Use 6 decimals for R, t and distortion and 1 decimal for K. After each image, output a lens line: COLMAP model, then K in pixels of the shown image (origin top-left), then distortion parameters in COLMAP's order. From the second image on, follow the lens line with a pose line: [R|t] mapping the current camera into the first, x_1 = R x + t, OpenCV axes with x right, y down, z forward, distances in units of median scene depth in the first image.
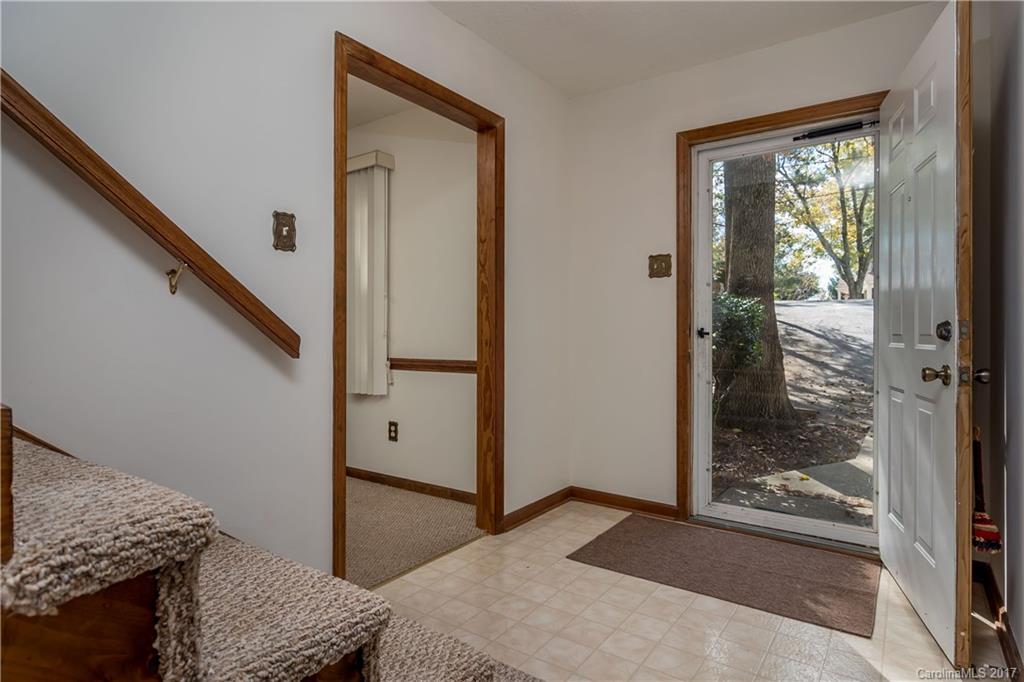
lens RADIAL K [[555.1, 0, 513.0], [0, 555.1, 342.4], [0, 0, 1]] dist [-0.005873, 0.001026]
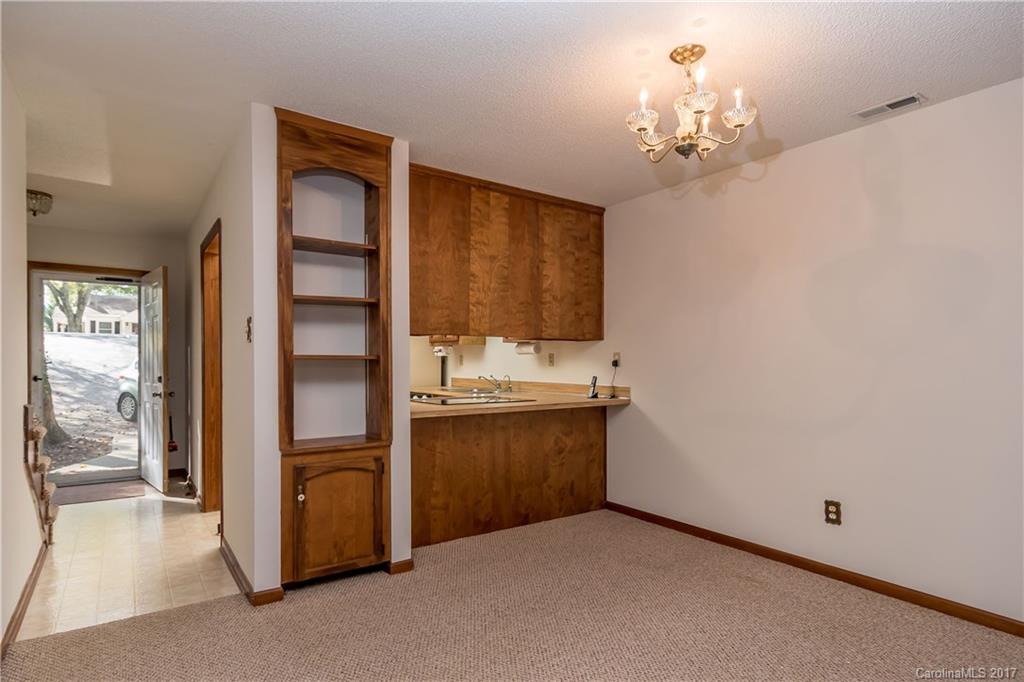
lens RADIAL K [[555.1, 0, 520.6], [0, 555.1, 367.1], [0, 0, 1]] dist [-0.005873, 0.001026]
pose [[0.313955, -0.010056, 0.949385, -0.244500], [0.010156, 0.999922, 0.007233, -0.015062], [-0.949384, 0.007371, 0.314032, -0.286518]]
